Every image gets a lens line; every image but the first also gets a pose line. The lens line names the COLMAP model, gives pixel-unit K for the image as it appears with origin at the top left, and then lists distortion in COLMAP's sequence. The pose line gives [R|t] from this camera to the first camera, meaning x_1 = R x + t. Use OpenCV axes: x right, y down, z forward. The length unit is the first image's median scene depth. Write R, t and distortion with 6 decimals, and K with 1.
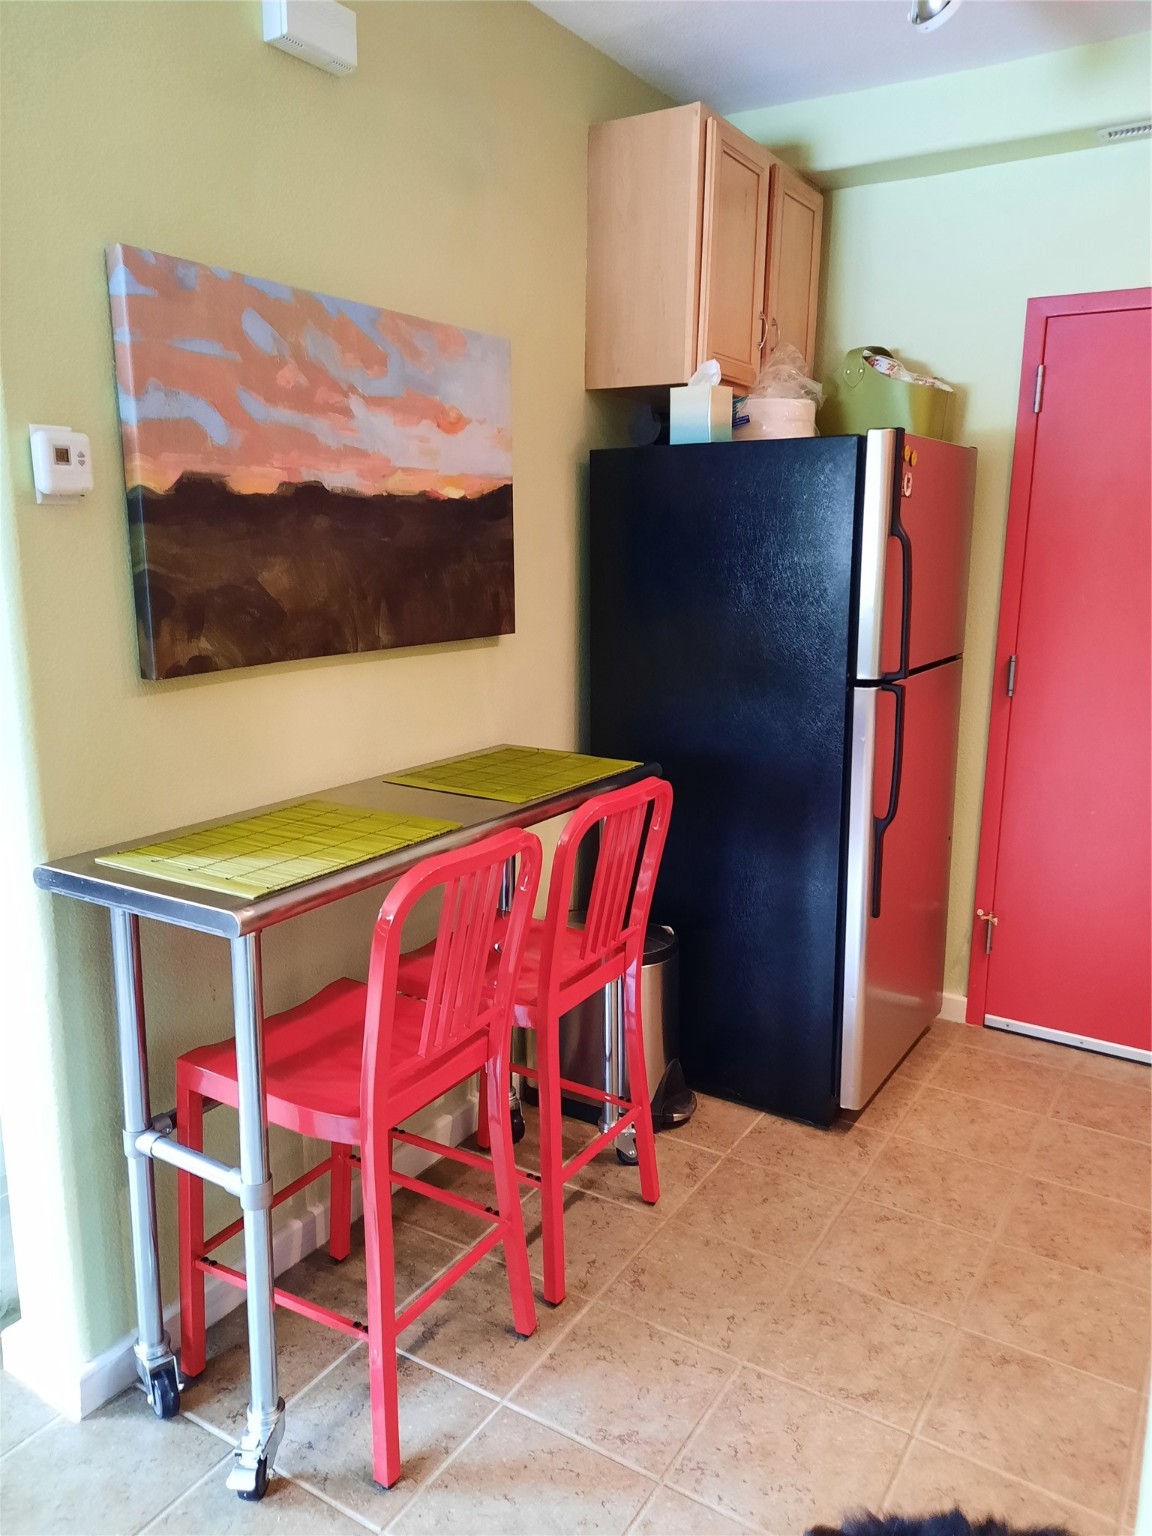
lens RADIAL K [[1117.7, 0, 580.5], [0, 1117.7, 758.3], [0, 0, 1]] dist [0.051750, -0.055314]
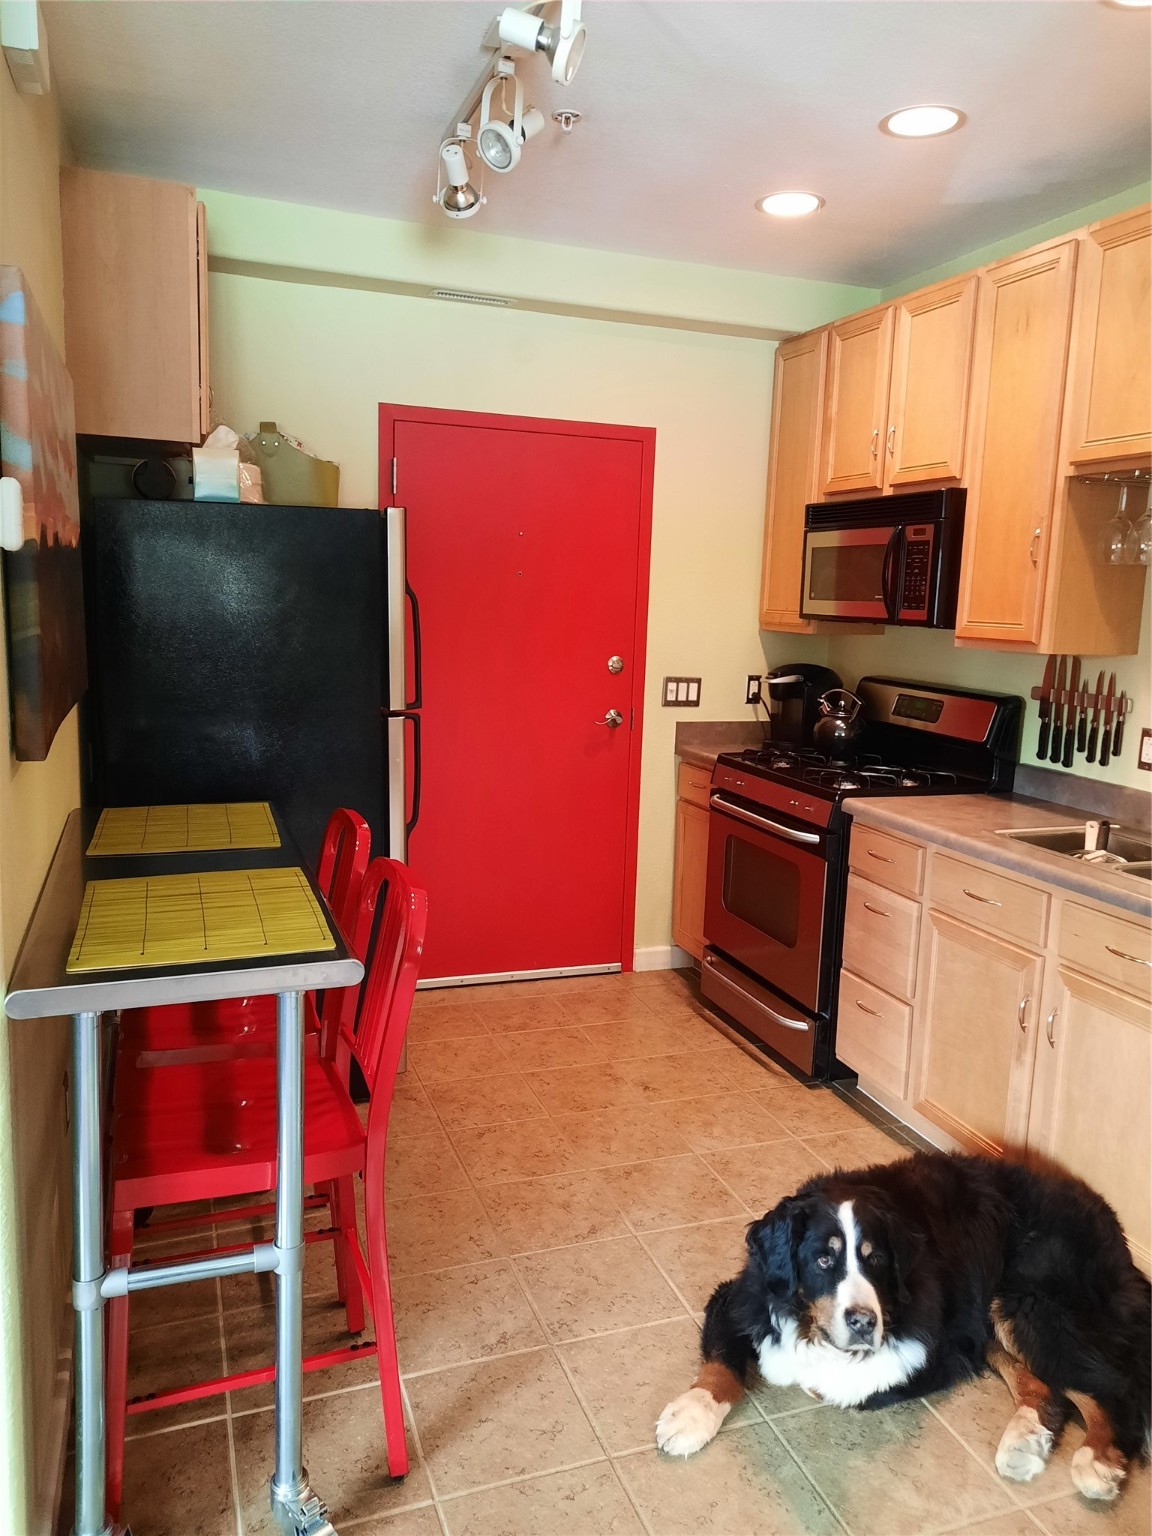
lens RADIAL K [[1117.7, 0, 580.5], [0, 1117.7, 758.3], [0, 0, 1]] dist [0.051750, -0.055314]
pose [[0.613012, -0.104685, 0.783107, -0.700955], [0.127044, 0.991346, 0.033072, -0.041027], [-0.779792, 0.079215, 0.621007, 0.119203]]
